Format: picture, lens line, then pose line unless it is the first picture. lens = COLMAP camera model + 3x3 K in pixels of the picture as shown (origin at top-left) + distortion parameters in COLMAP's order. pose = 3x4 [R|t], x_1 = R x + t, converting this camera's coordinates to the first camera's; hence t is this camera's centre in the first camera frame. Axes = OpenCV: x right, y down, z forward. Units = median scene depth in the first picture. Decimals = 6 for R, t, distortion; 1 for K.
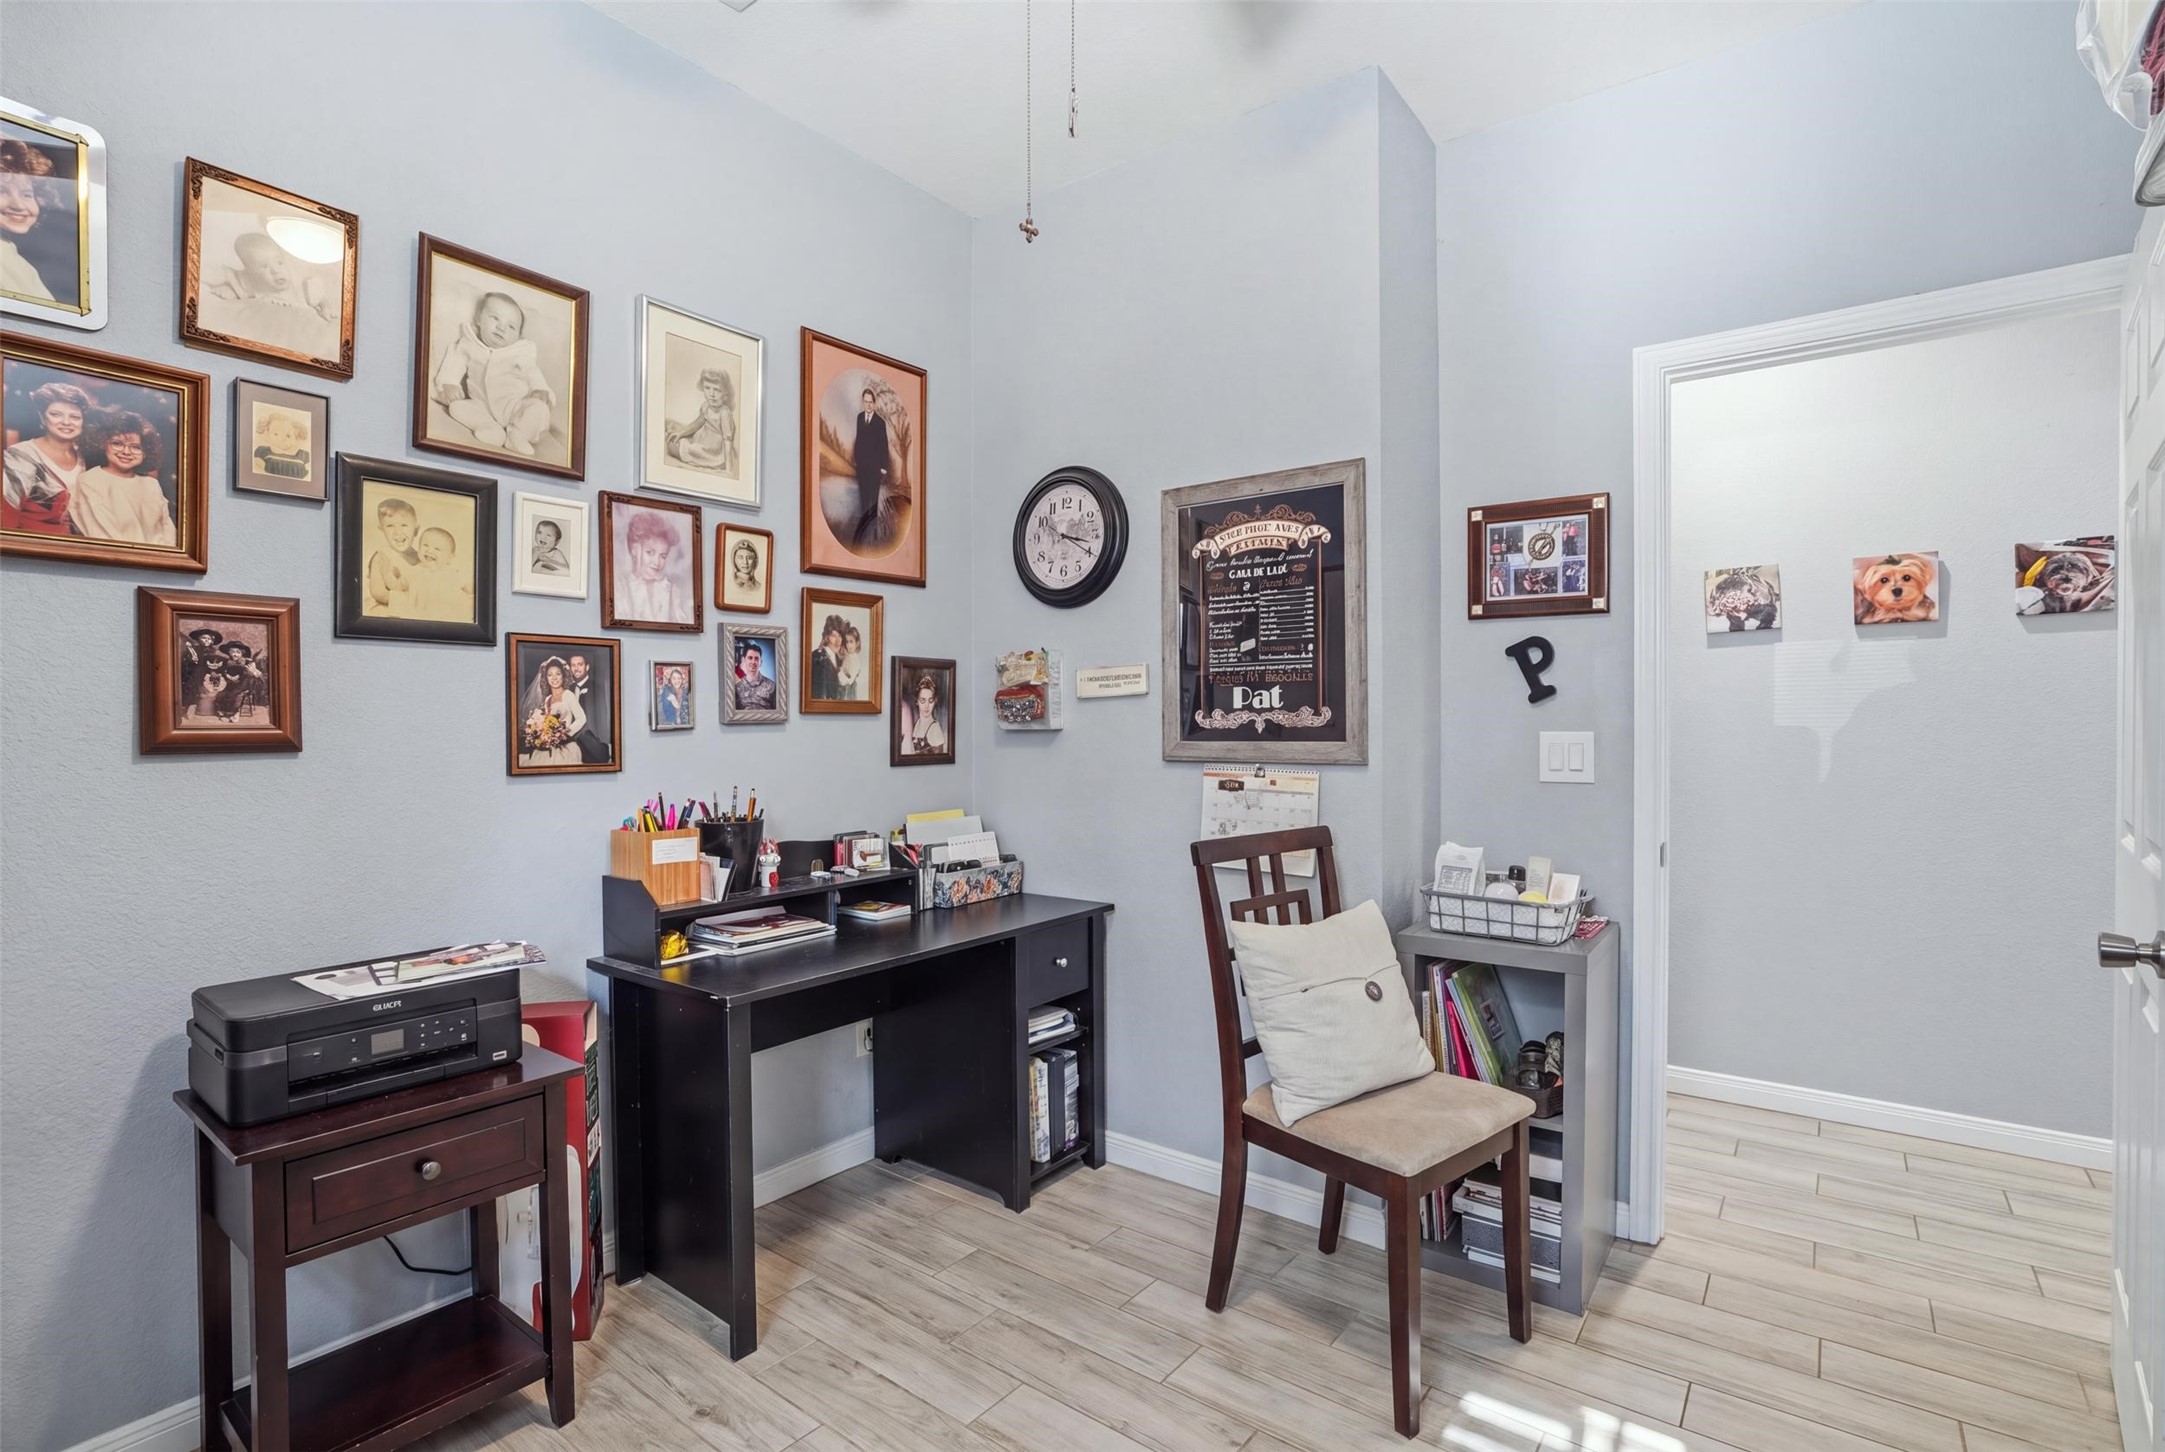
lens RADIAL K [[988.1, 0, 1093.9], [0, 988.1, 725.7], [0, 0, 1]] dist [-0.030297, 0.000880]
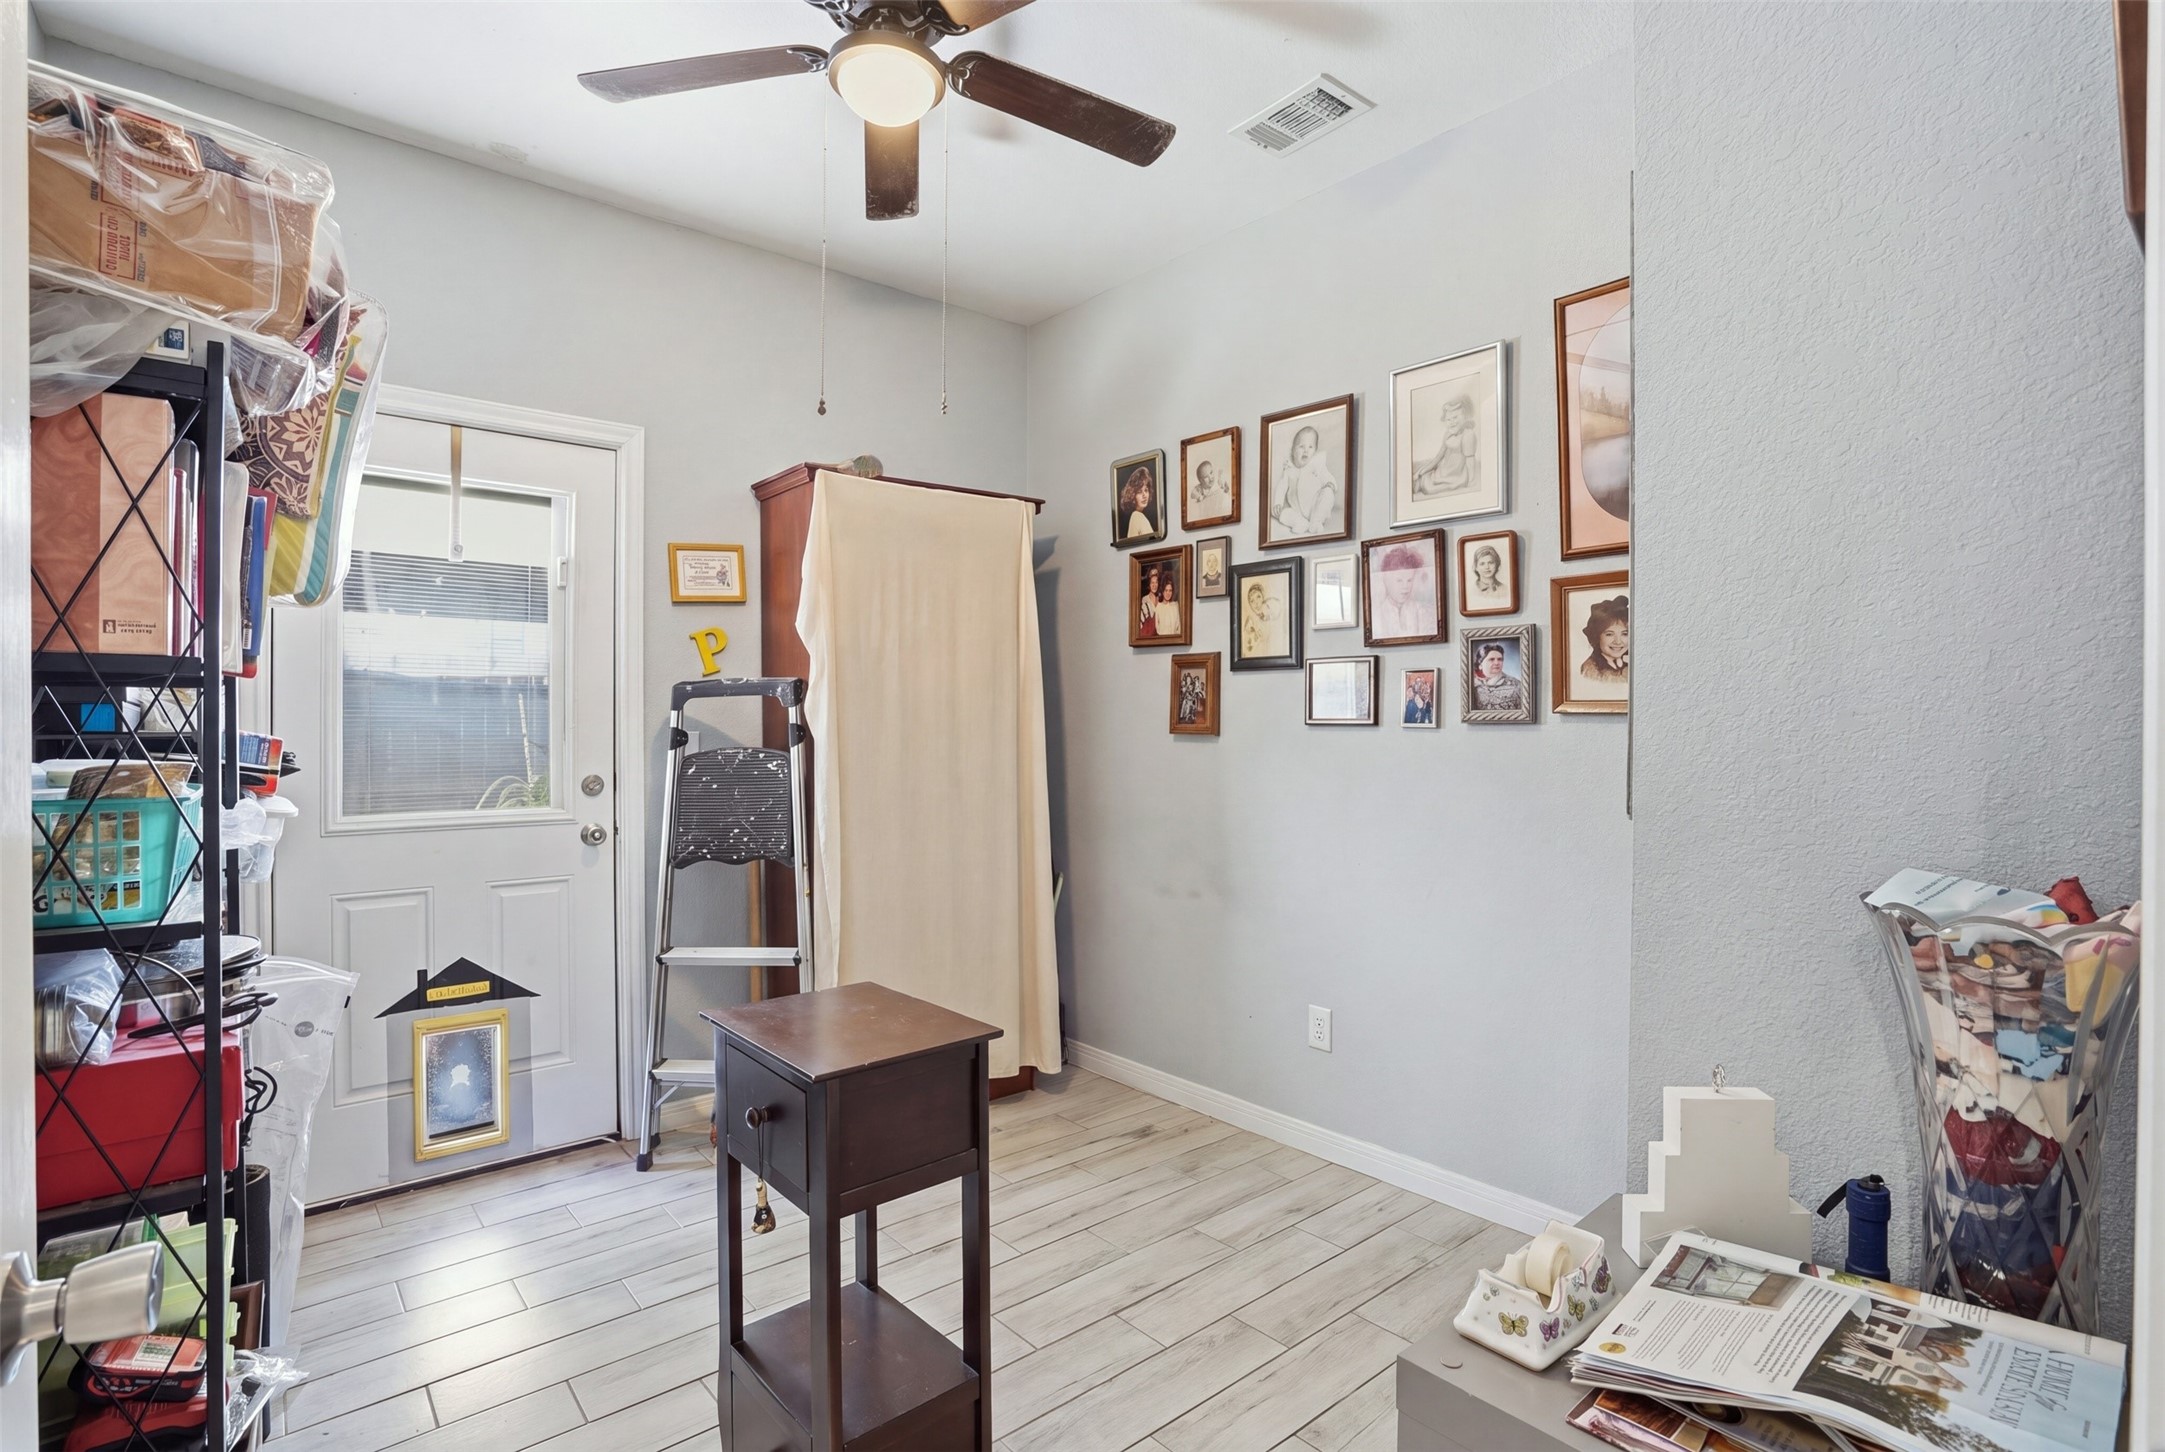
lens RADIAL K [[1040.1, 0, 1080.1], [0, 1040.1, 708.5], [0, 0, 1]] dist [-0.028559, 0.000768]
pose [[-0.212451, -0.004866, -0.977160, 0.926727], [-0.008021, 0.999963, -0.003235, -0.012032], [0.977139, 0.007151, -0.212482, 0.938504]]
